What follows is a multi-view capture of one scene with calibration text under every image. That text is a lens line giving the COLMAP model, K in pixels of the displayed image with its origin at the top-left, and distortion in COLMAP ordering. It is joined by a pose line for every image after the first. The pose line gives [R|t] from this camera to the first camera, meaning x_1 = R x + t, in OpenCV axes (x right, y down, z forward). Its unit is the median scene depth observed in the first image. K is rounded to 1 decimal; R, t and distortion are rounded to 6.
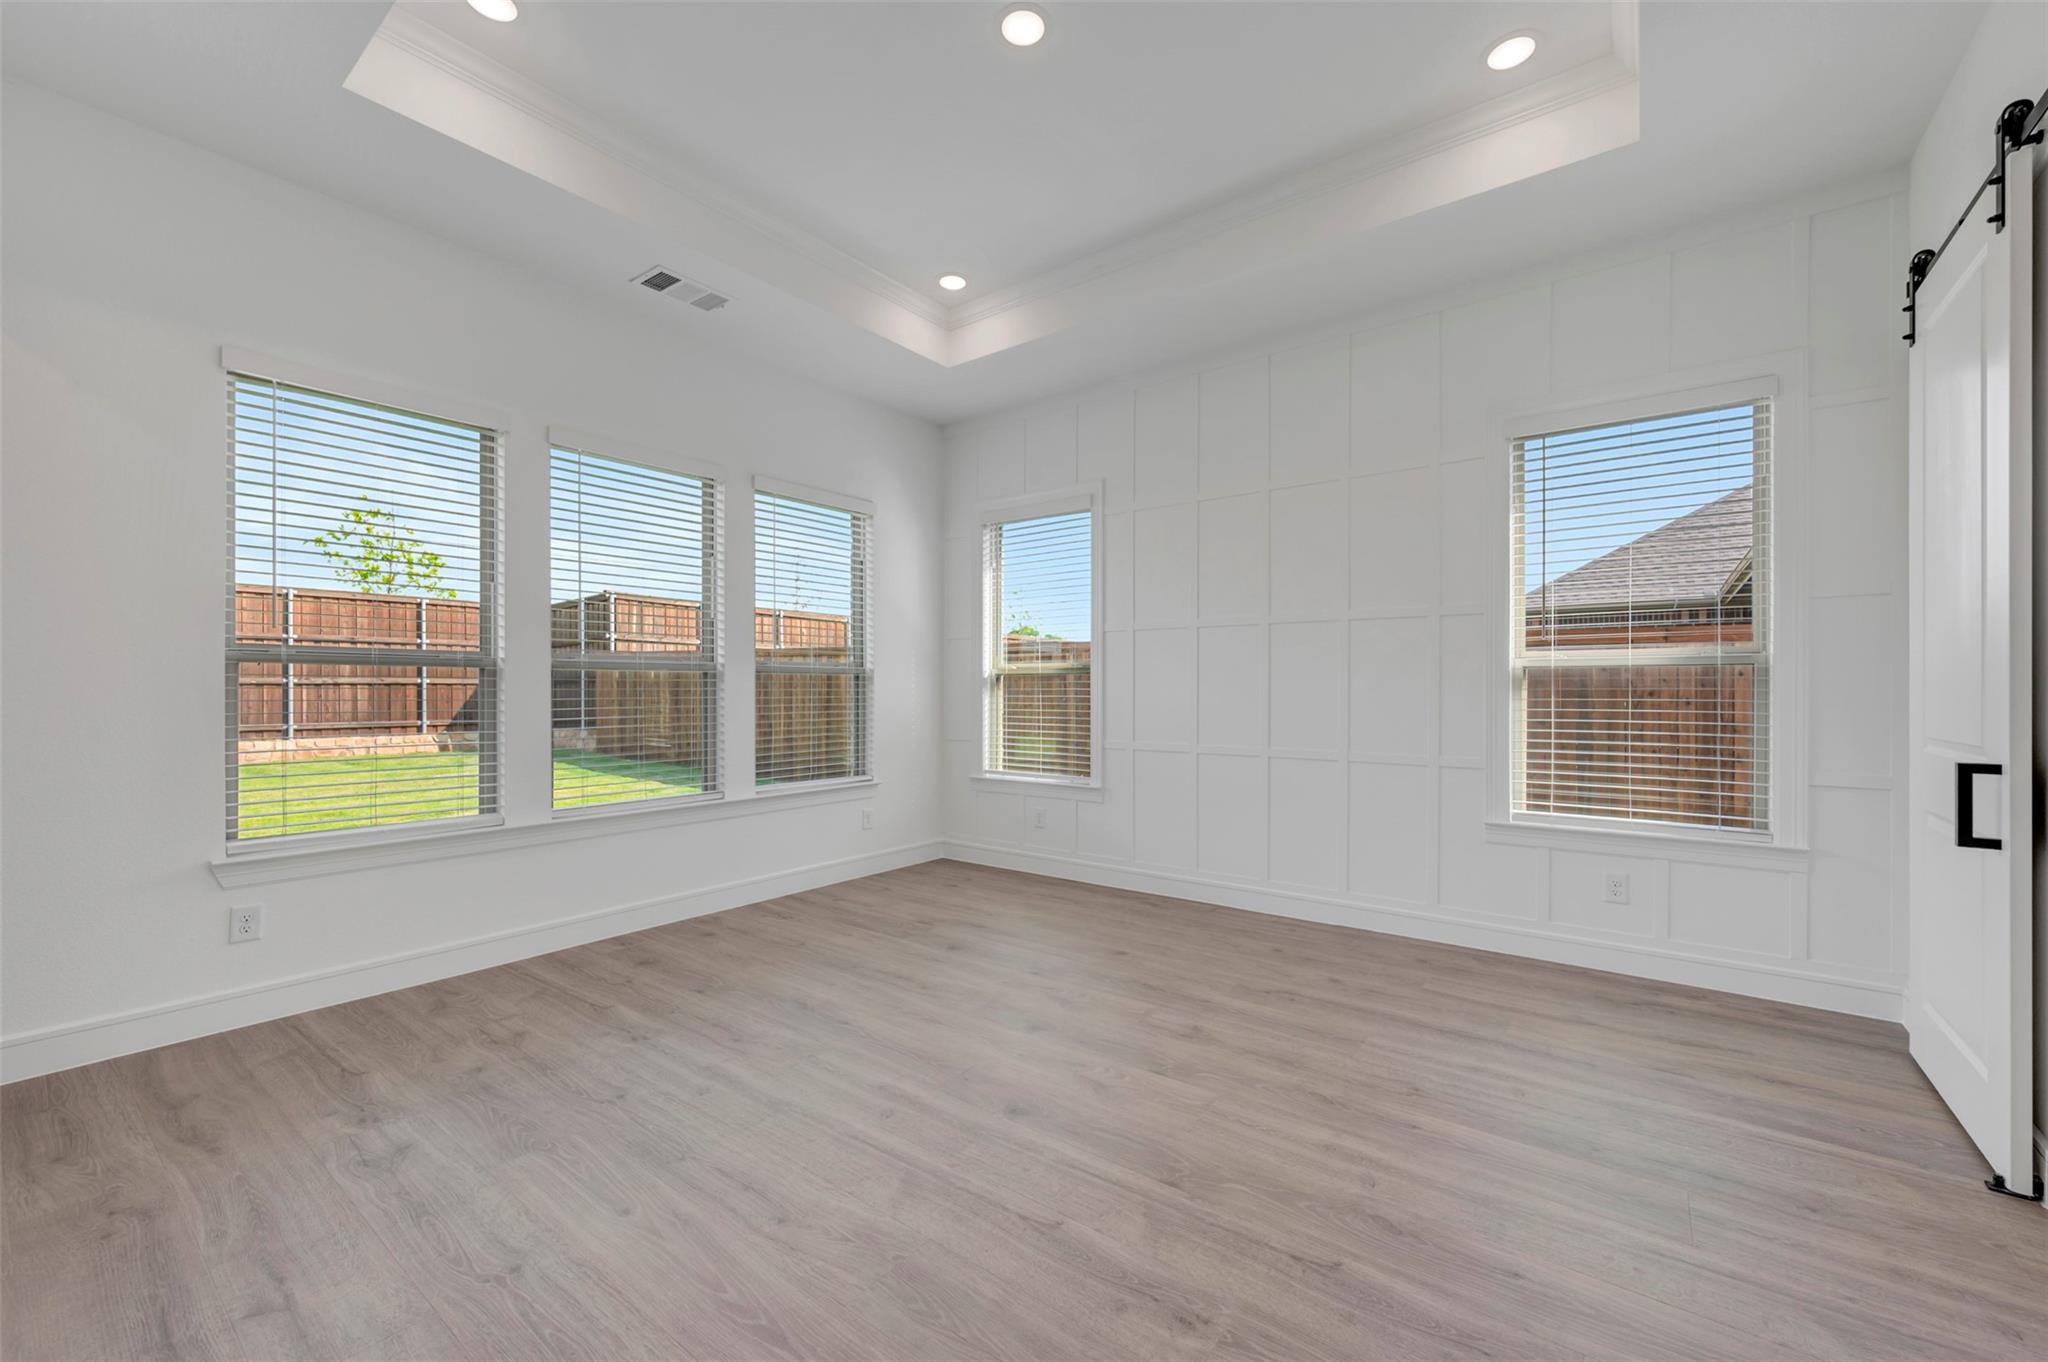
lens RADIAL K [[812.6, 0, 1024.1], [0, 812.6, 686.9], [0, 0, 1]] dist [0.002195, -0.000367]
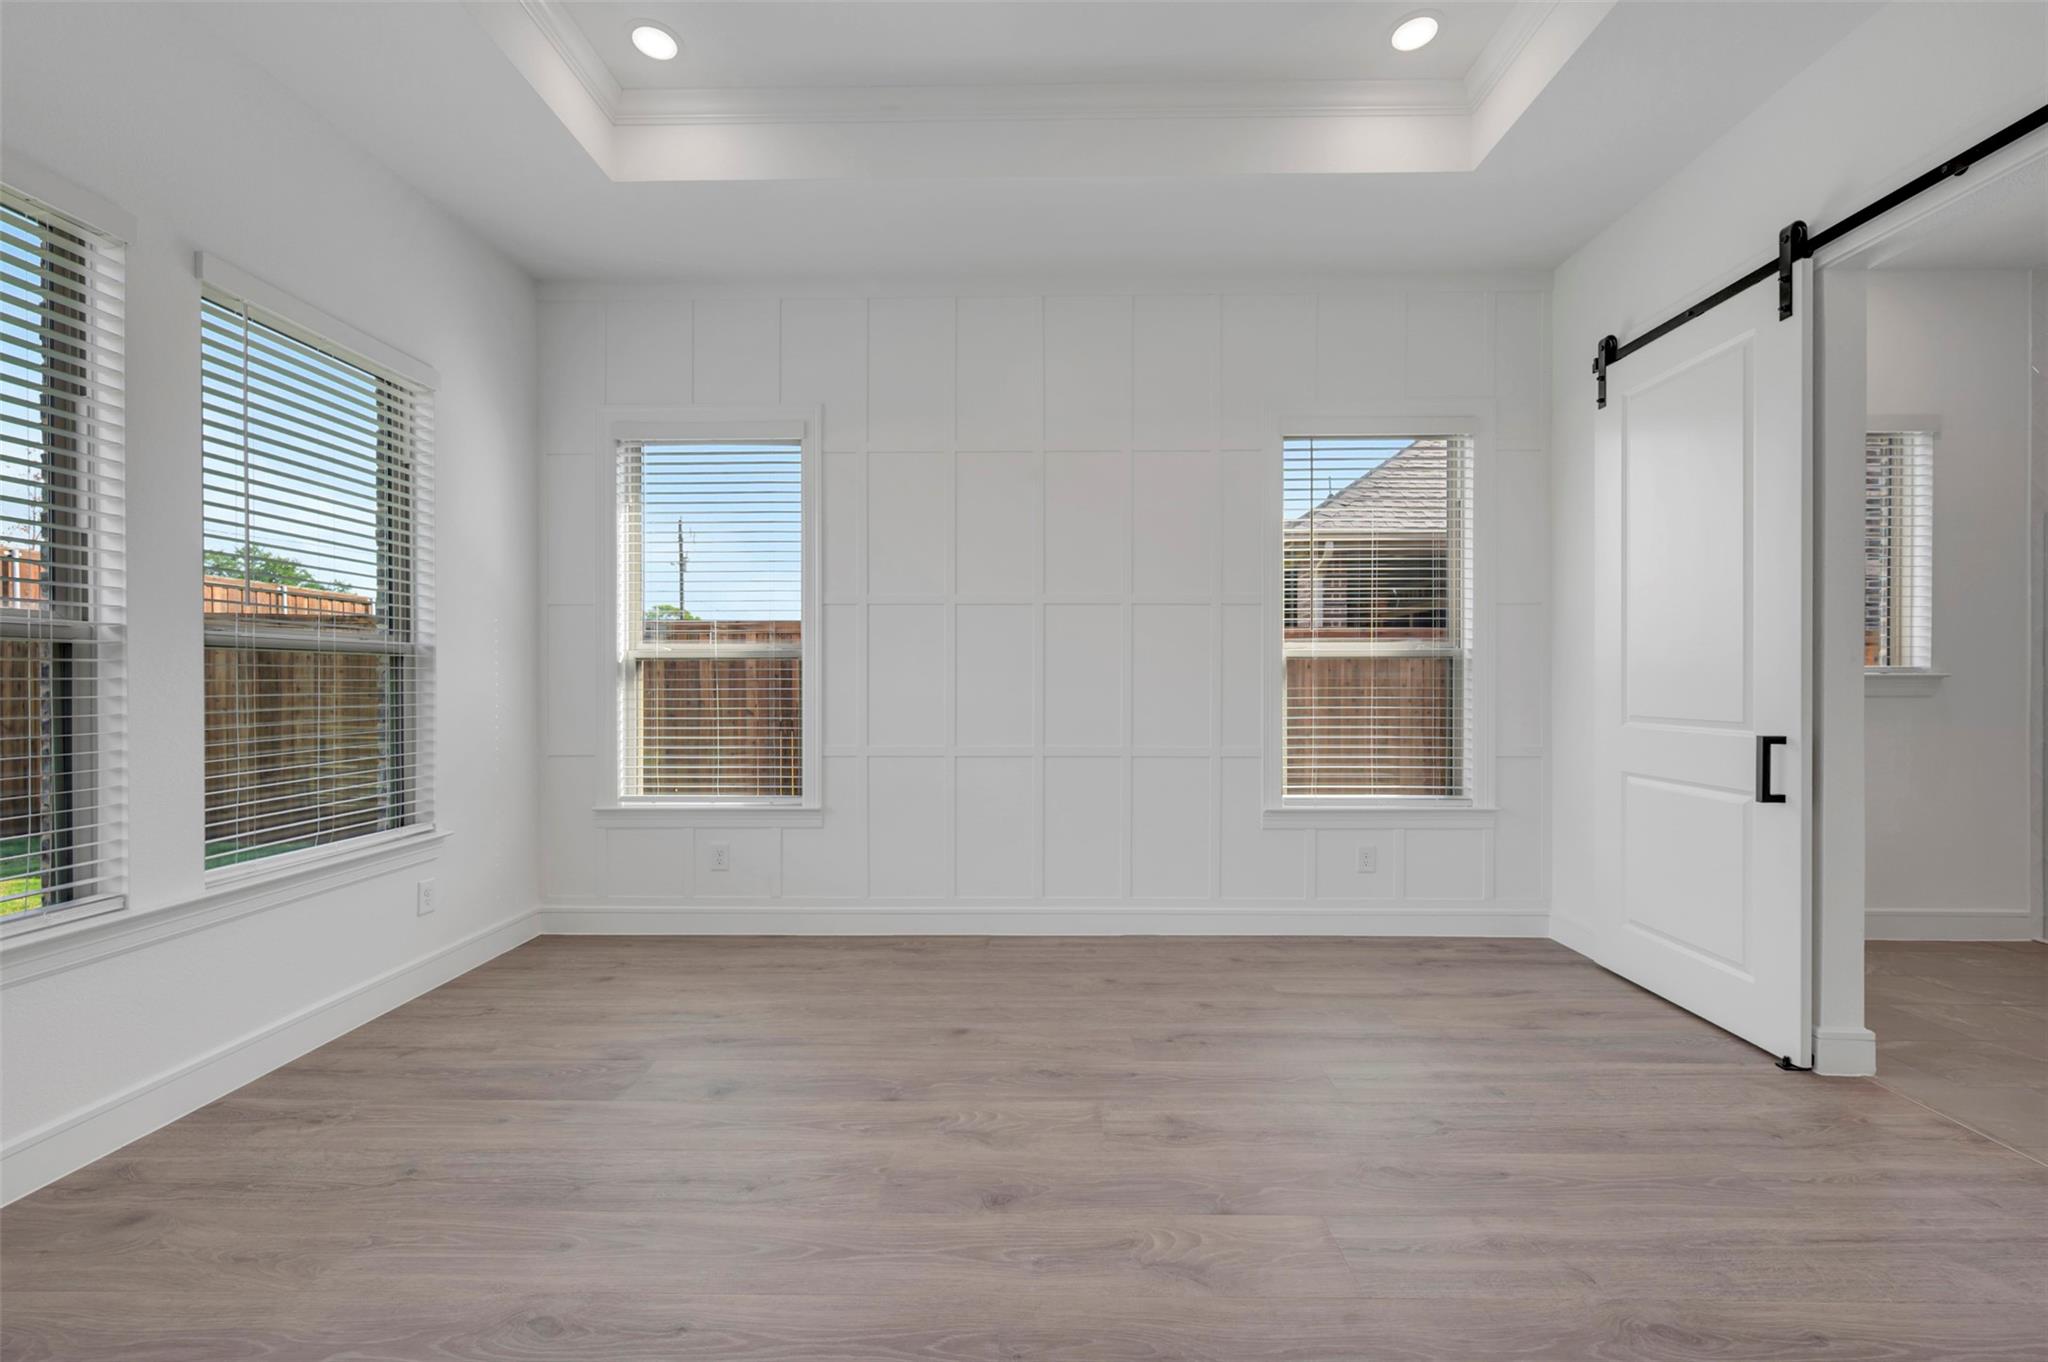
lens RADIAL K [[812.6, 0, 1029.5], [0, 812.6, 682.1], [0, 0, 1]] dist [0.002195, -0.000367]
pose [[0.802447, -0.002049, 0.596720, -0.240221], [-0.000080, 0.999994, 0.003541, 0.003023], [-0.596723, -0.002889, 0.802442, 0.317561]]
